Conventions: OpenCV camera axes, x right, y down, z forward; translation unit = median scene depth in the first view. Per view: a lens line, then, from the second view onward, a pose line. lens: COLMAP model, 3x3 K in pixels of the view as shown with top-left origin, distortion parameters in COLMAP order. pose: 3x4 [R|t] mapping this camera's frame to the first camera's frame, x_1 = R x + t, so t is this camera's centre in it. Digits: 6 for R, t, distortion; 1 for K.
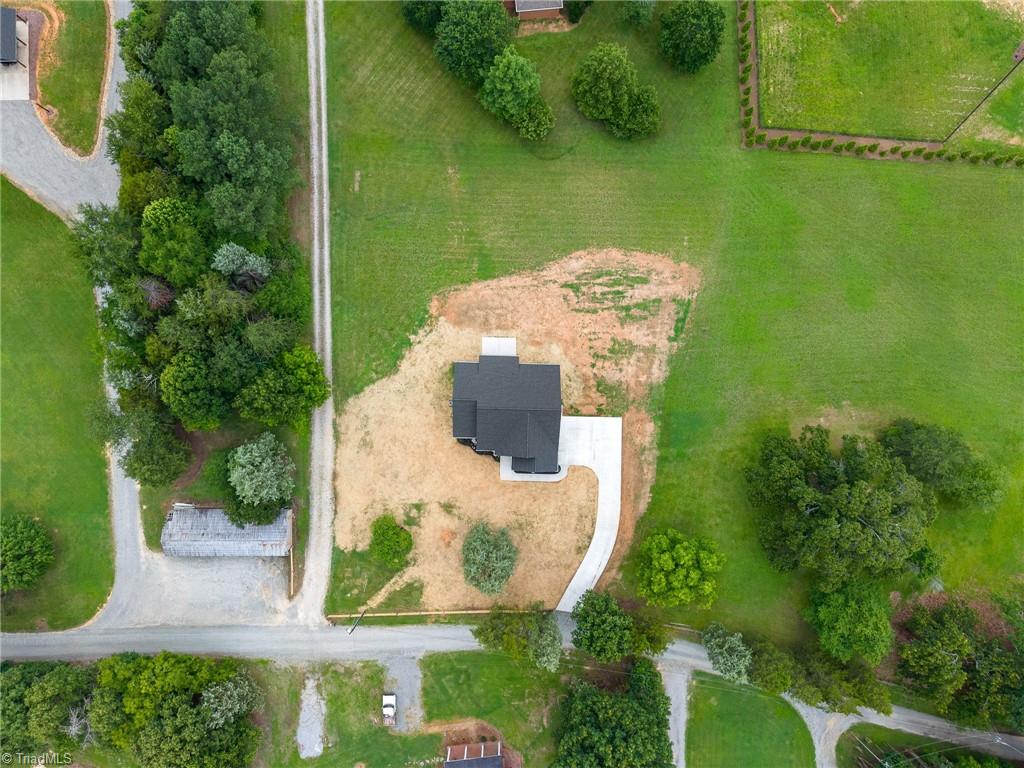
lens RADIAL K [[687.8, 0, 512.0], [0, 687.8, 384.0], [0, 0, 1]] dist [0.047212, -0.063943]
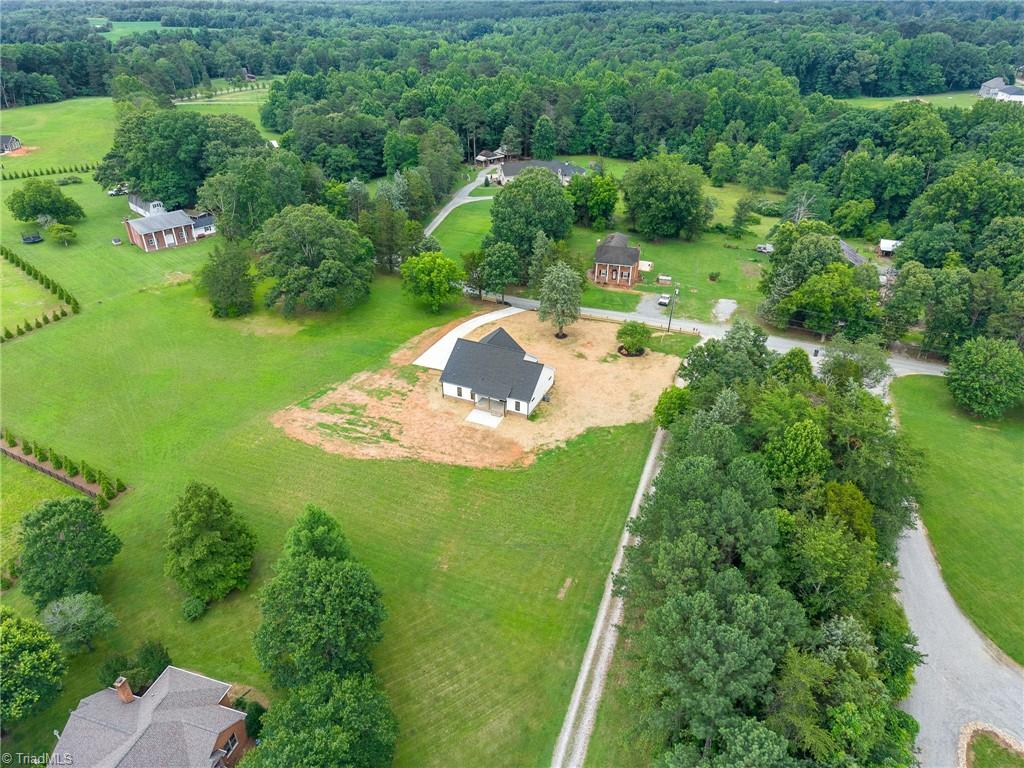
lens RADIAL K [[687.8, 0, 512.0], [0, 687.8, 384.0], [0, 0, 1]] dist [0.047212, -0.063943]
pose [[-0.922619, -0.219099, 0.317444, -0.361080], [0.384331, -0.452573, 0.804654, -0.815909], [-0.032632, 0.864392, 0.501759, 0.450806]]
